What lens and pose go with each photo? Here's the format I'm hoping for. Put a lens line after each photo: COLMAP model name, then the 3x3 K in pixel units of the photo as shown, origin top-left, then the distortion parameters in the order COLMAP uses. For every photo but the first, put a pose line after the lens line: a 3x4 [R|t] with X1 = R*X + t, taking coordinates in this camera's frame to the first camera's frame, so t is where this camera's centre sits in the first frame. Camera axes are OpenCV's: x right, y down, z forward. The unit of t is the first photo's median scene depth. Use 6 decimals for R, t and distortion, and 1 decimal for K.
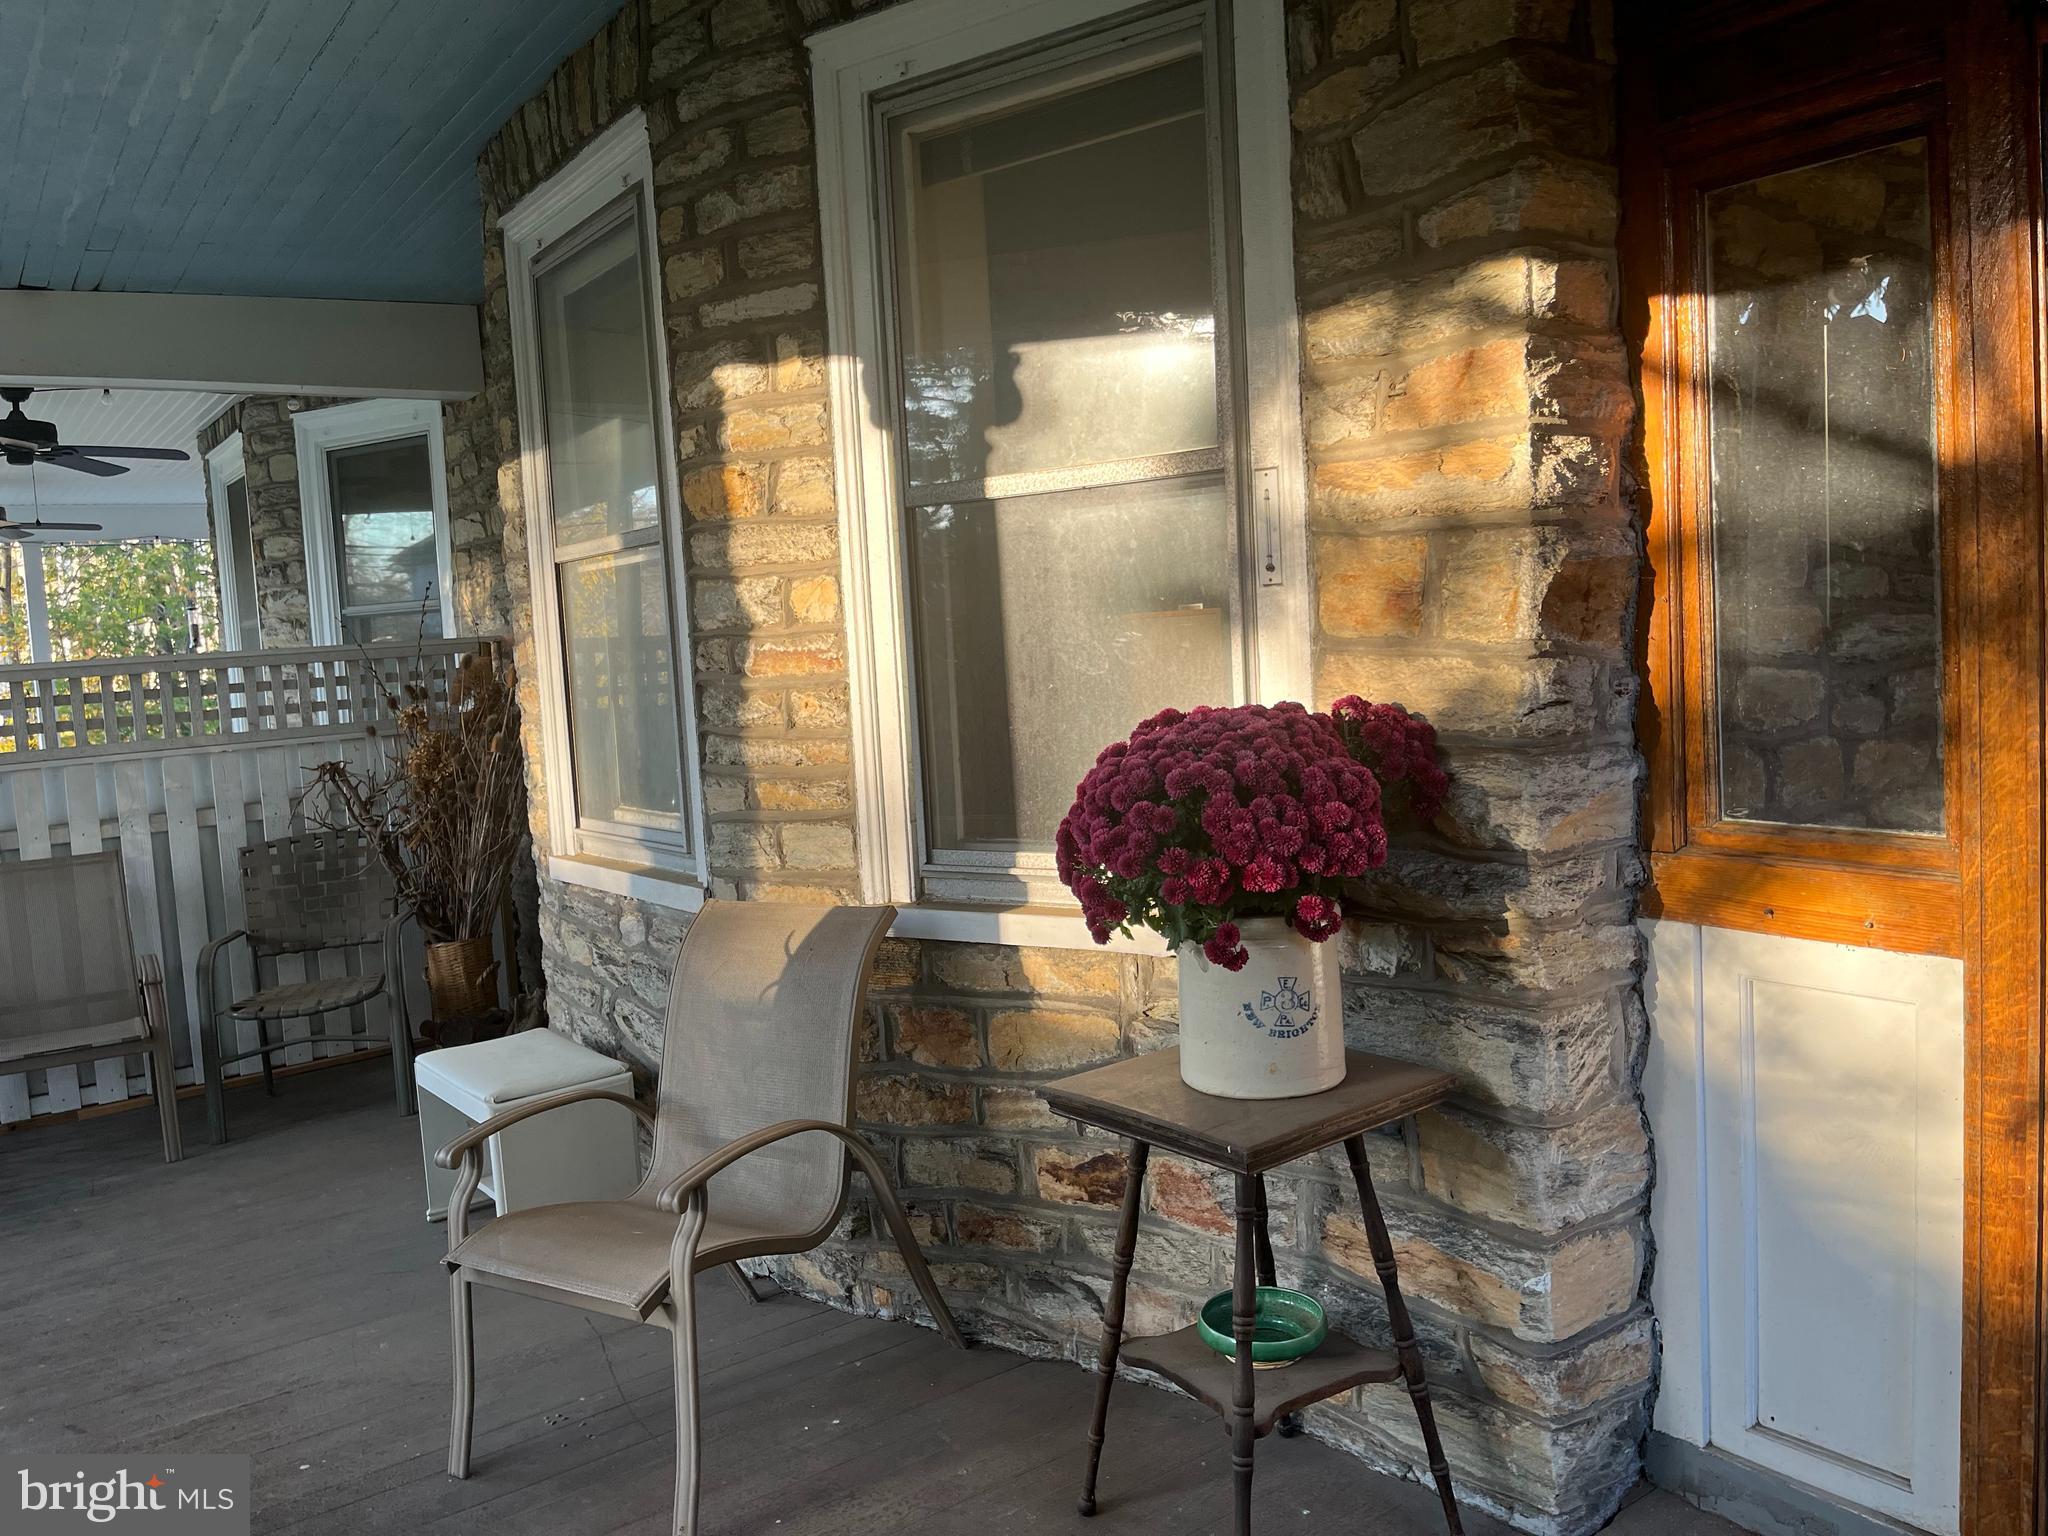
lens RADIAL K [[1541.9, 0, 1013.6], [0, 1541.9, 764.9], [0, 0, 1]] dist [0.056465, -0.064883]
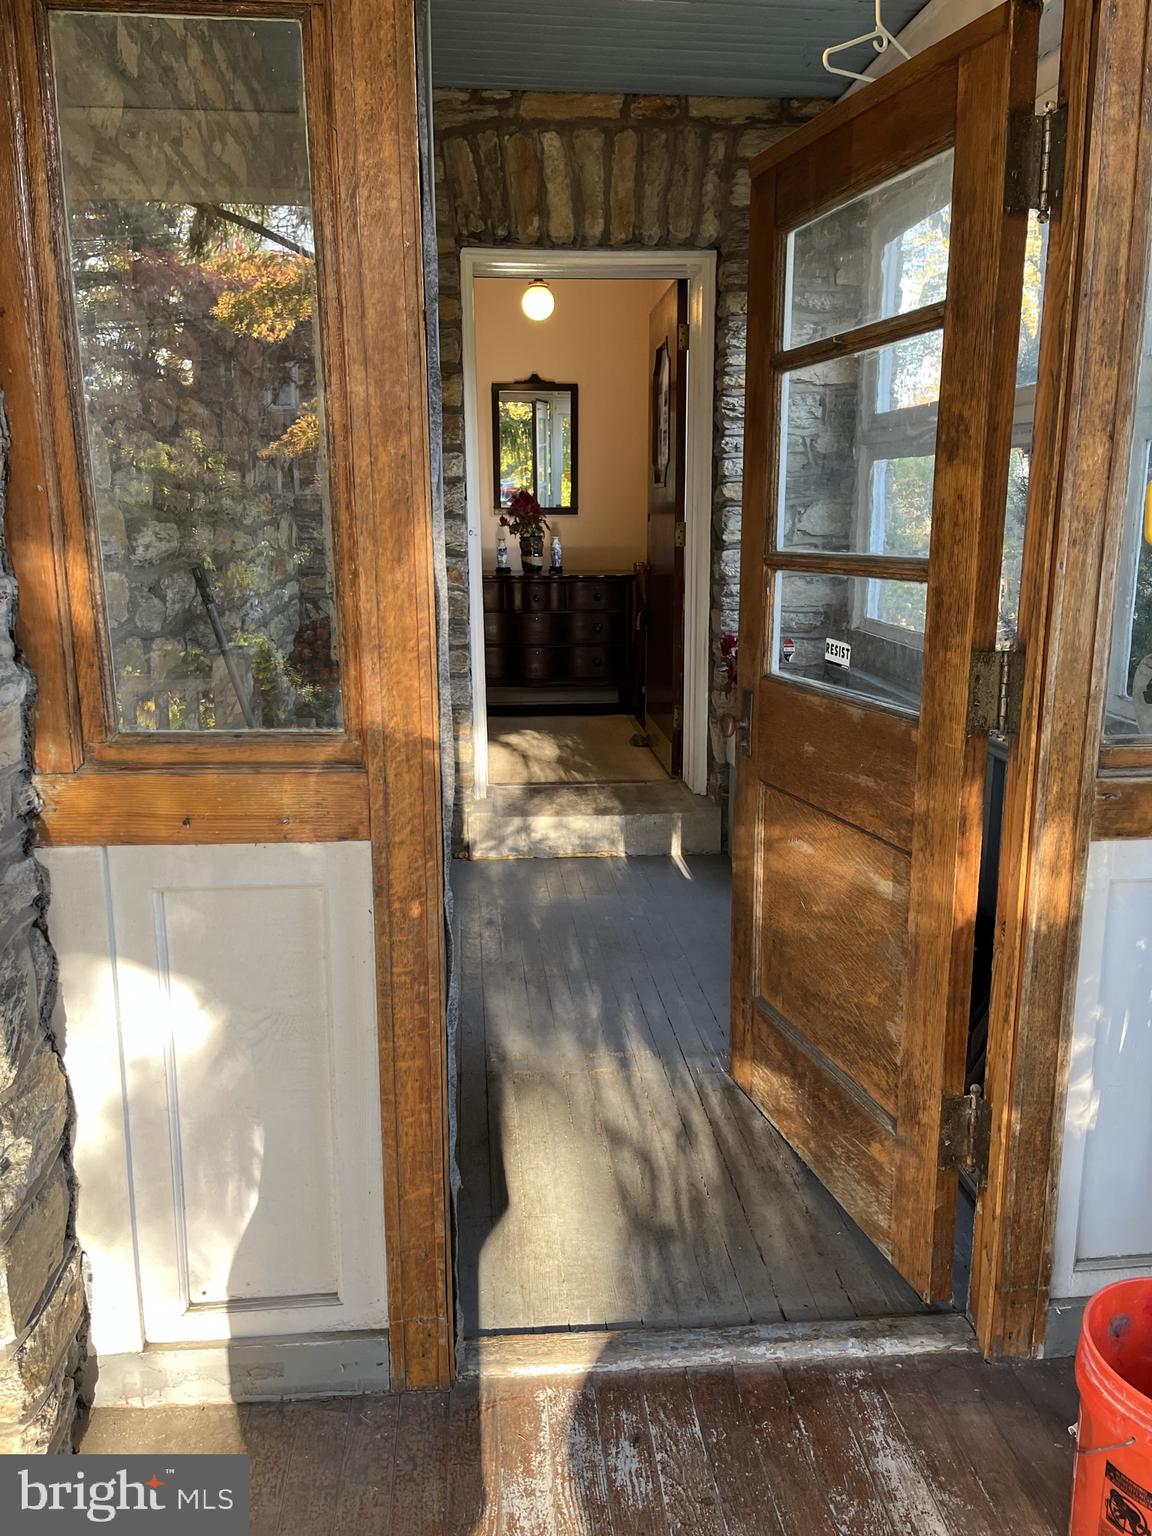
lens RADIAL K [[1156.4, 0, 573.8], [0, 1156.4, 773.7], [0, 0, 1]] dist [0.056465, -0.064883]
pose [[0.503117, -0.136274, 0.853406, -0.014084], [0.041299, 0.990153, 0.133762, -0.023720], [-0.863231, -0.032053, 0.503791, 0.413221]]
